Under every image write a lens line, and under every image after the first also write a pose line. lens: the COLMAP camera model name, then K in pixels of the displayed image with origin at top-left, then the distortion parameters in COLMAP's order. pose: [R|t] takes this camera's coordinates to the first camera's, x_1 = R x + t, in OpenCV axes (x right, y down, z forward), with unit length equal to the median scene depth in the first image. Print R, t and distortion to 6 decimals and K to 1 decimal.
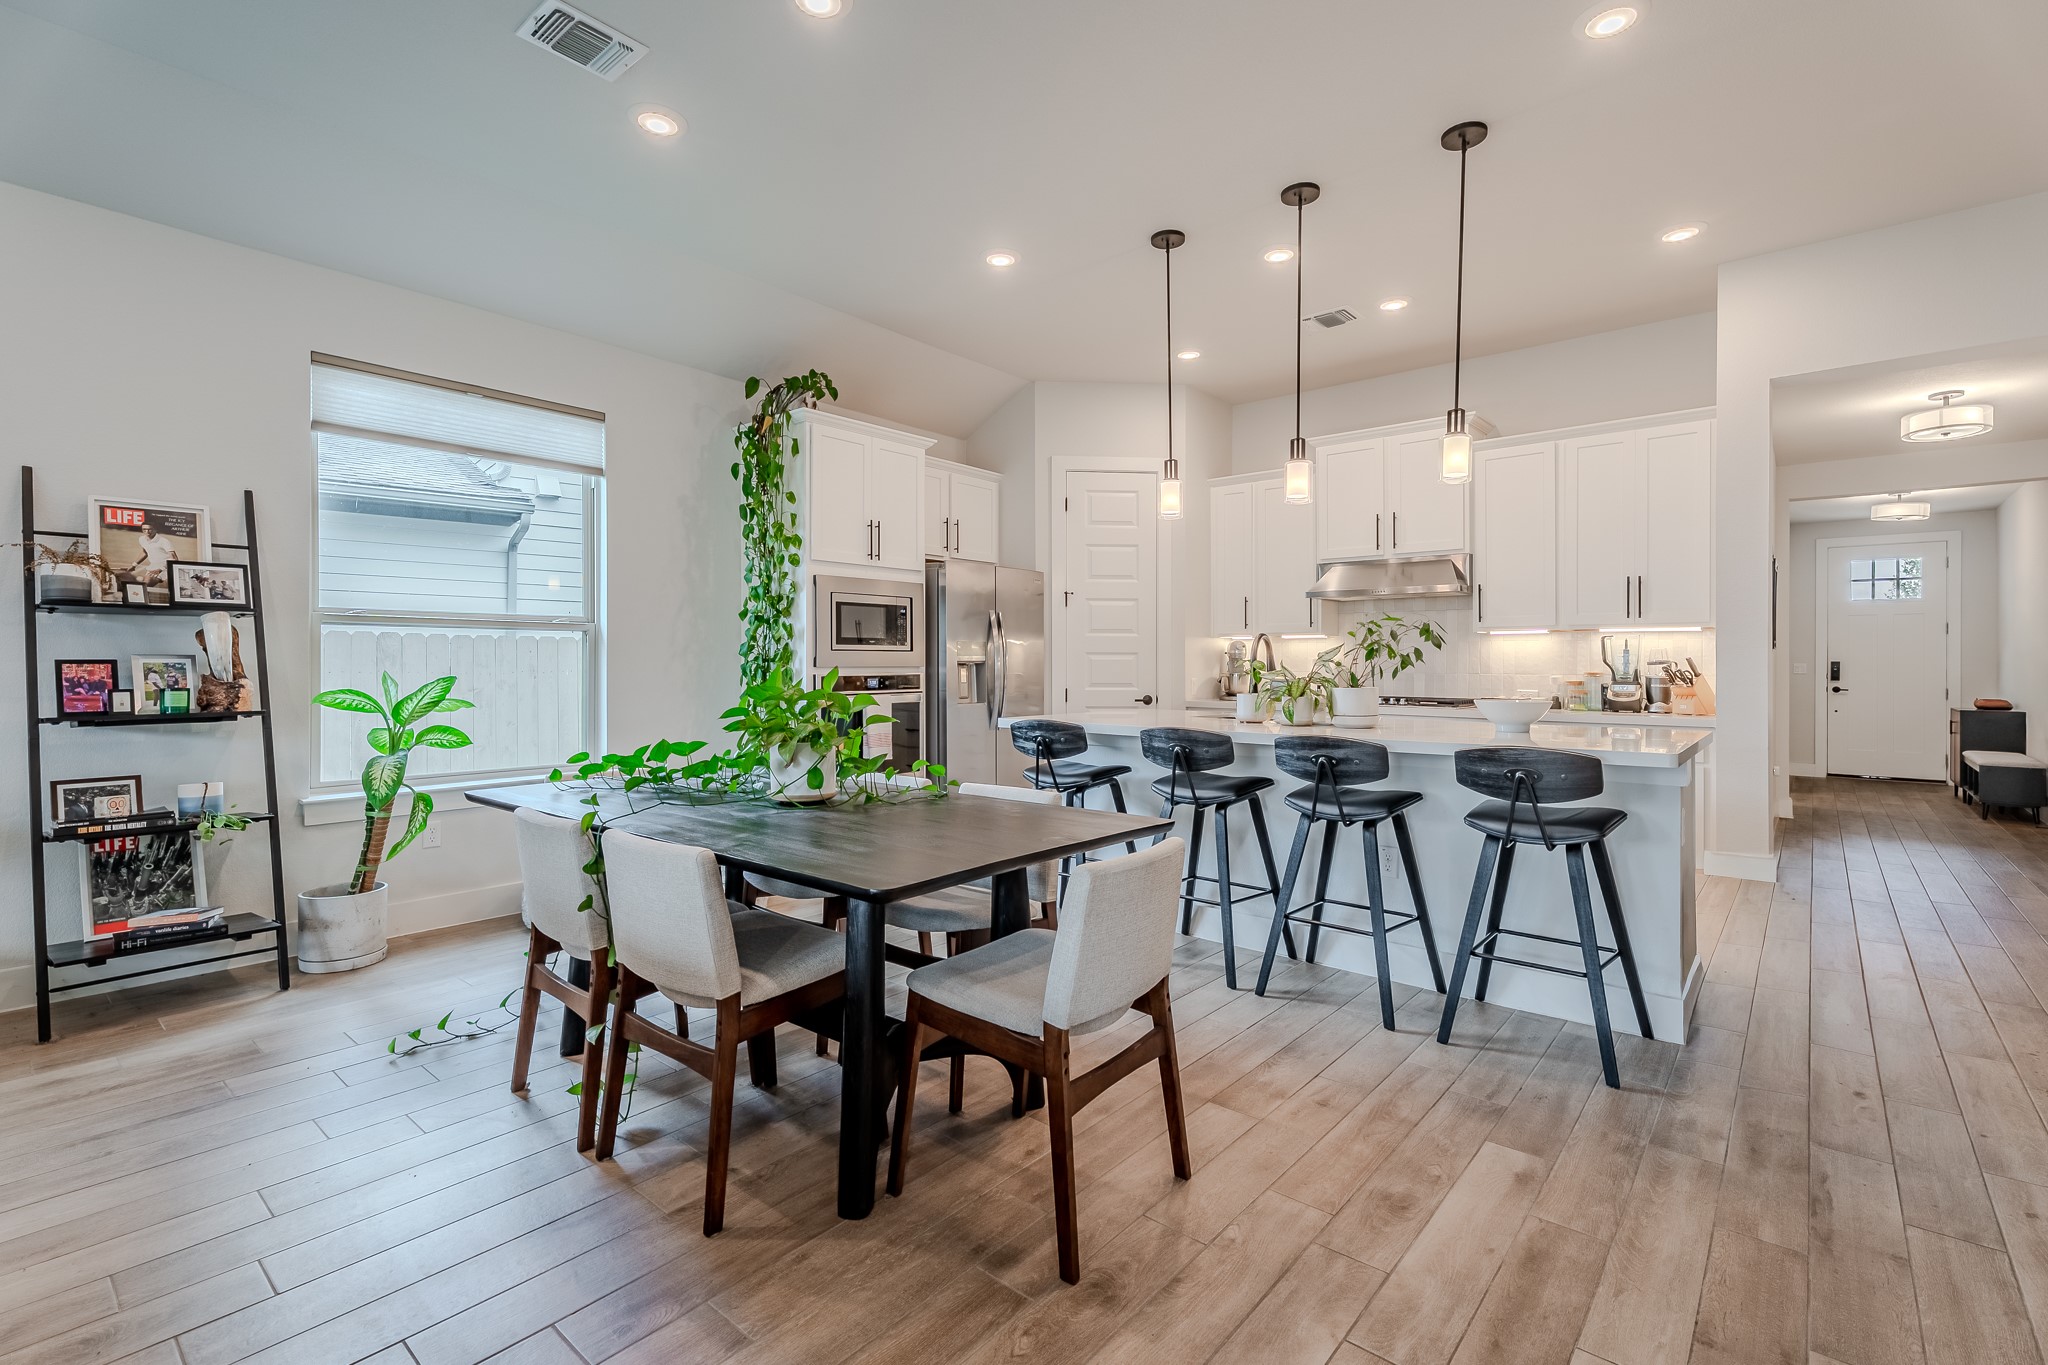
lens RADIAL K [[931.8, 0, 1034.0], [0, 931.8, 664.2], [0, 0, 1]] dist [0.000548, -0.000347]
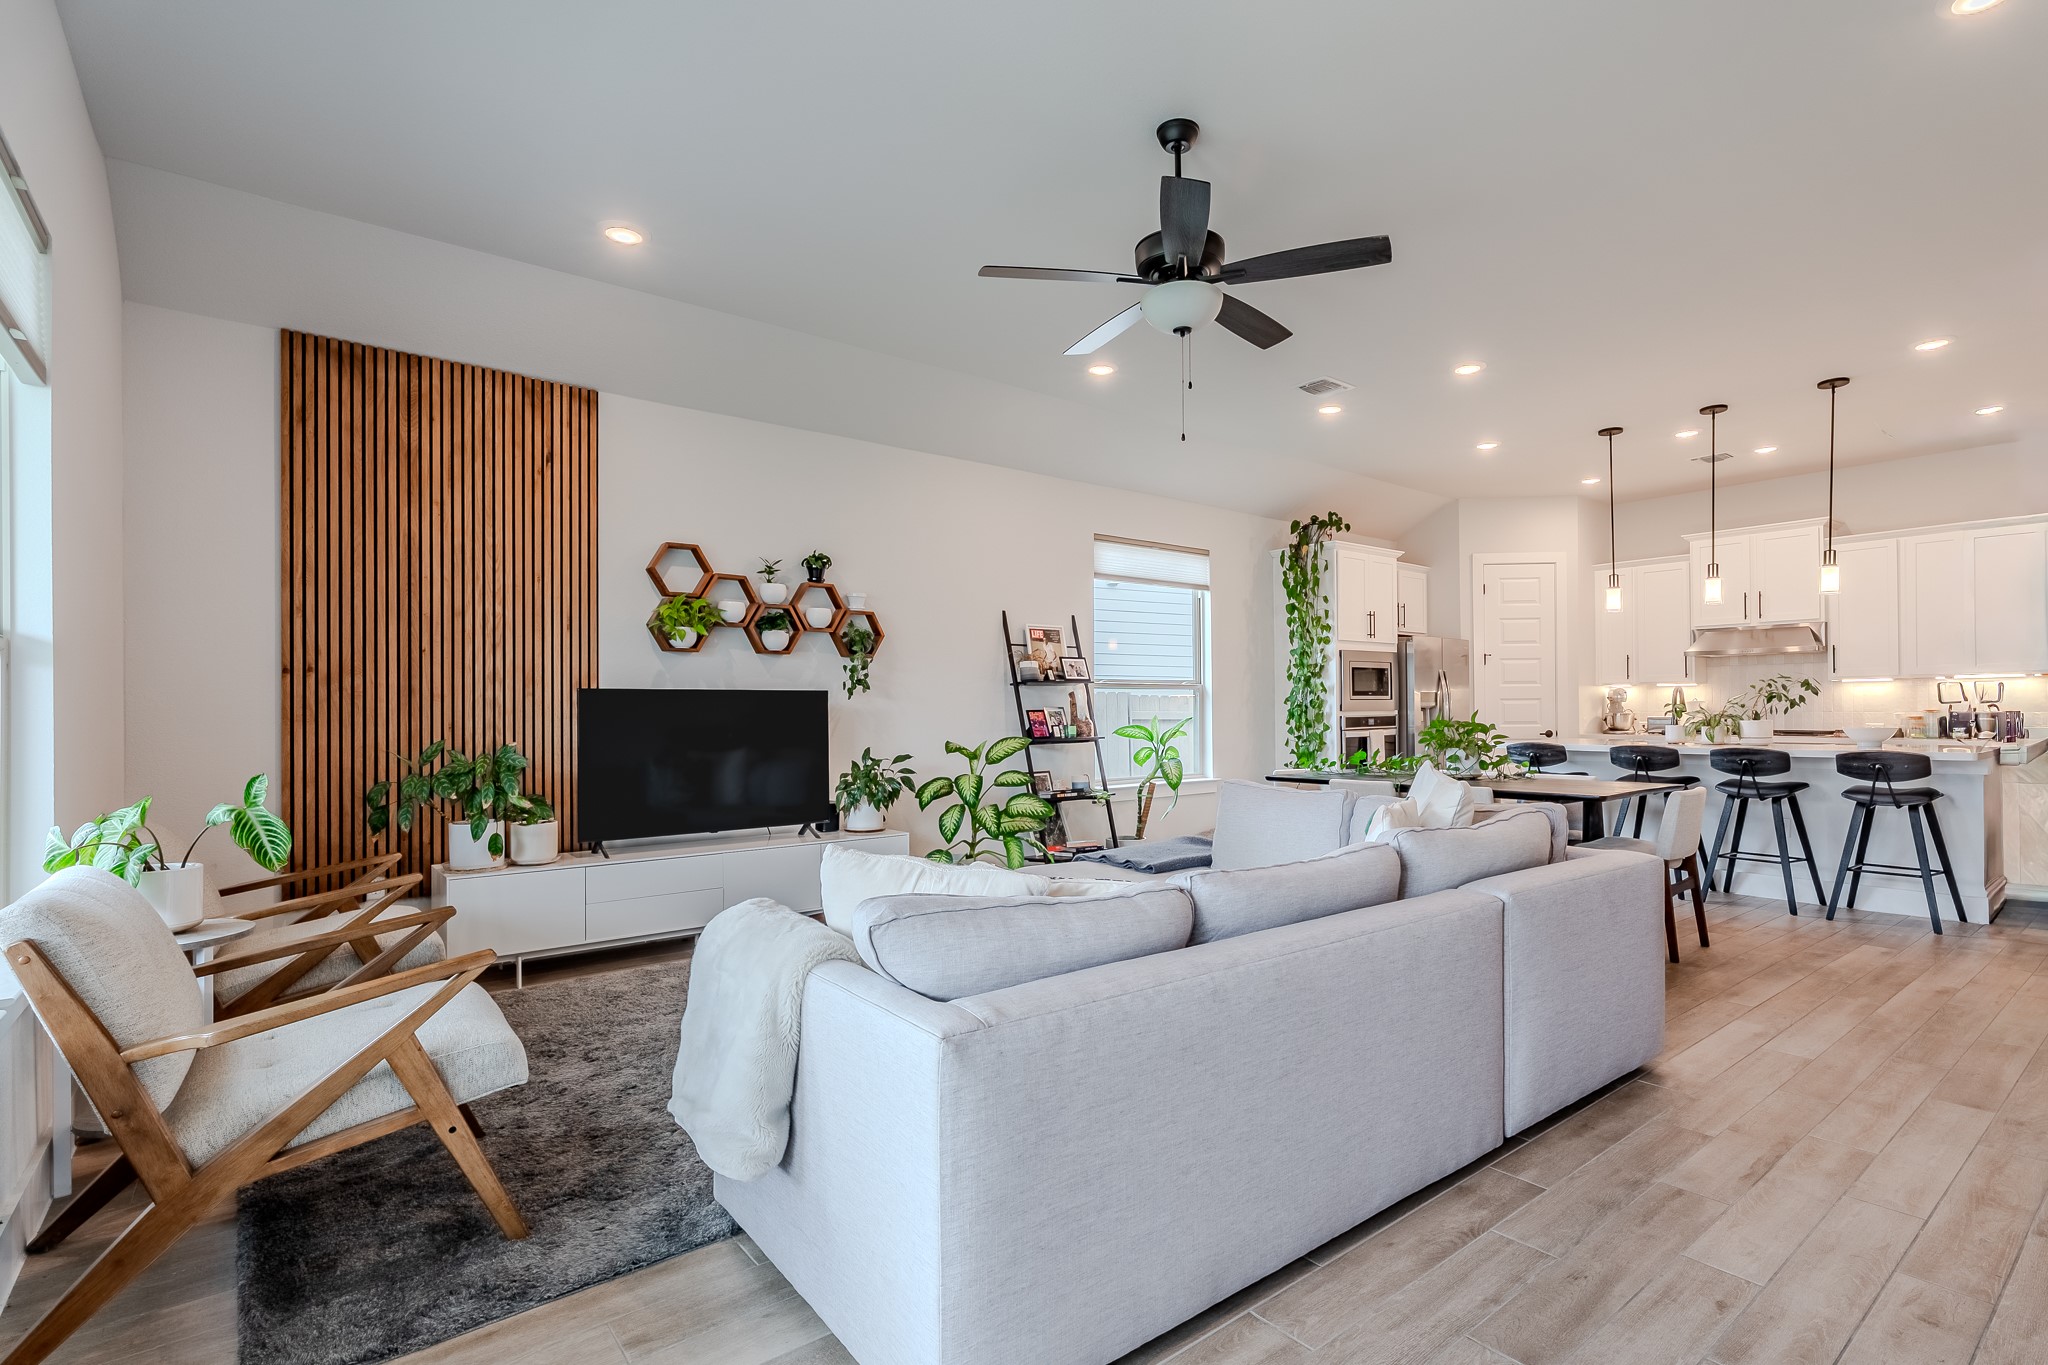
lens RADIAL K [[964.0, 0, 1089.8], [0, 964.0, 707.4], [0, 0, 1]] dist [-0.000847, -0.000230]
pose [[0.982892, -0.009700, -0.183927, -0.372884], [0.009320, 0.999952, -0.002934, -0.001999], [0.183947, 0.001170, 0.982936, -0.653642]]
